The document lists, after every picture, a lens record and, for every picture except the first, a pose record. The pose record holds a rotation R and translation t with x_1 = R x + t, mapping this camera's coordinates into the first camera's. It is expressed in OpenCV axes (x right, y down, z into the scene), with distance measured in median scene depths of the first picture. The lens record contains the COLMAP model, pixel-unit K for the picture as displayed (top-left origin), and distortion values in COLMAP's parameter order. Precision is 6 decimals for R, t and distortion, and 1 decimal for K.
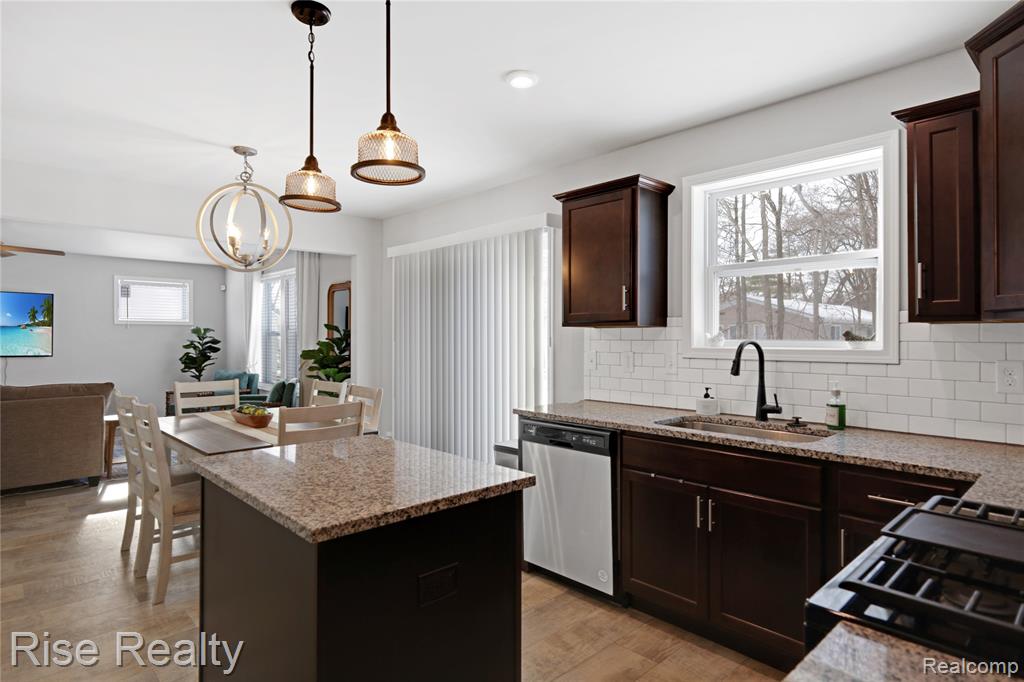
lens RADIAL K [[562.6, 0, 513.7], [0, 562.6, 337.5], [0, 0, 1]] dist [0.000686, 0.000075]
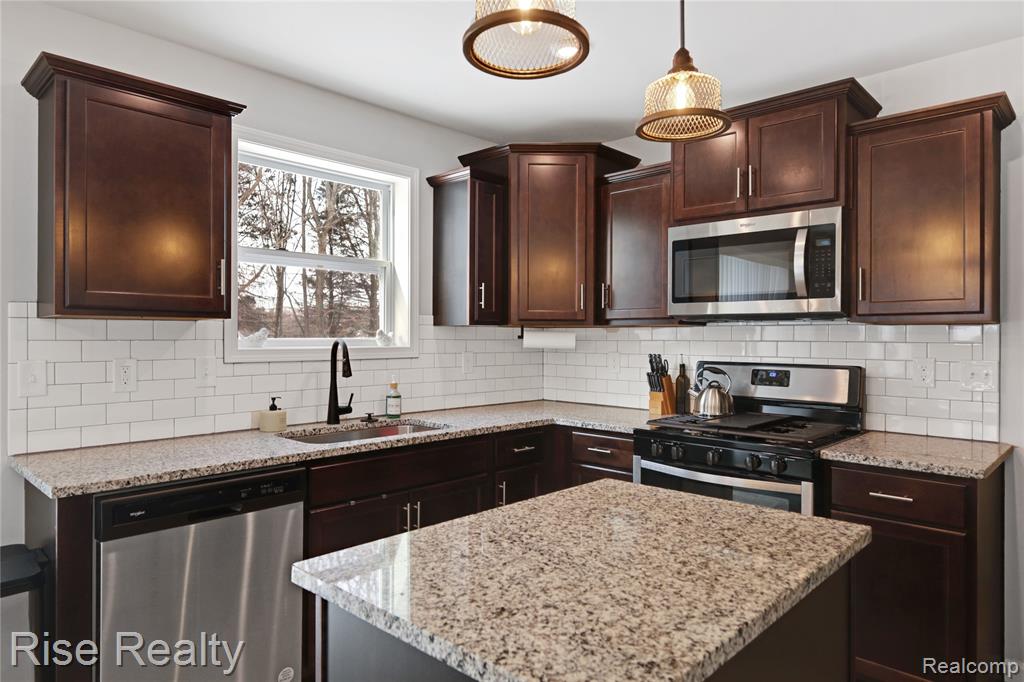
lens RADIAL K [[640.3, 0, 514.5], [0, 640.3, 337.5], [0, 0, 1]] dist [-0.005148, -0.002056]
pose [[-0.053303, -0.002286, 0.998576, -0.669626], [0.000784, 0.999997, 0.002332, 0.000078], [-0.998578, 0.000907, -0.053302, 0.776415]]
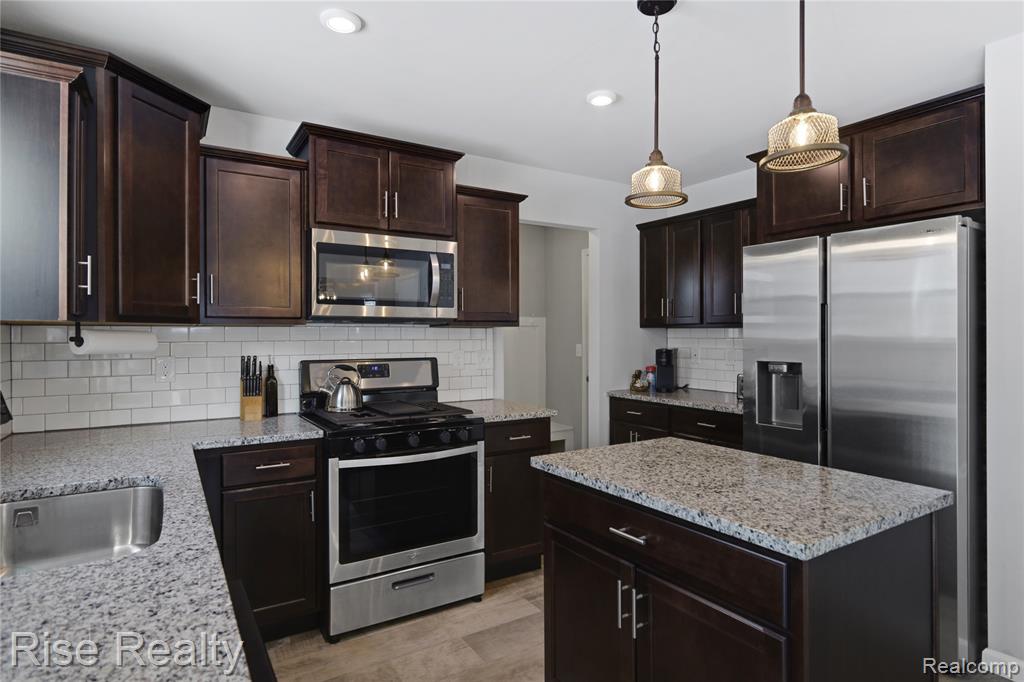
lens RADIAL K [[562.6, 0, 514.7], [0, 562.6, 337.8], [0, 0, 1]] dist [0.000686, 0.000075]
pose [[-0.980487, 0.004221, 0.196538, -0.333613], [0.005648, 0.999962, 0.006698, -0.000949], [-0.196503, 0.007678, -0.980473, 1.113910]]
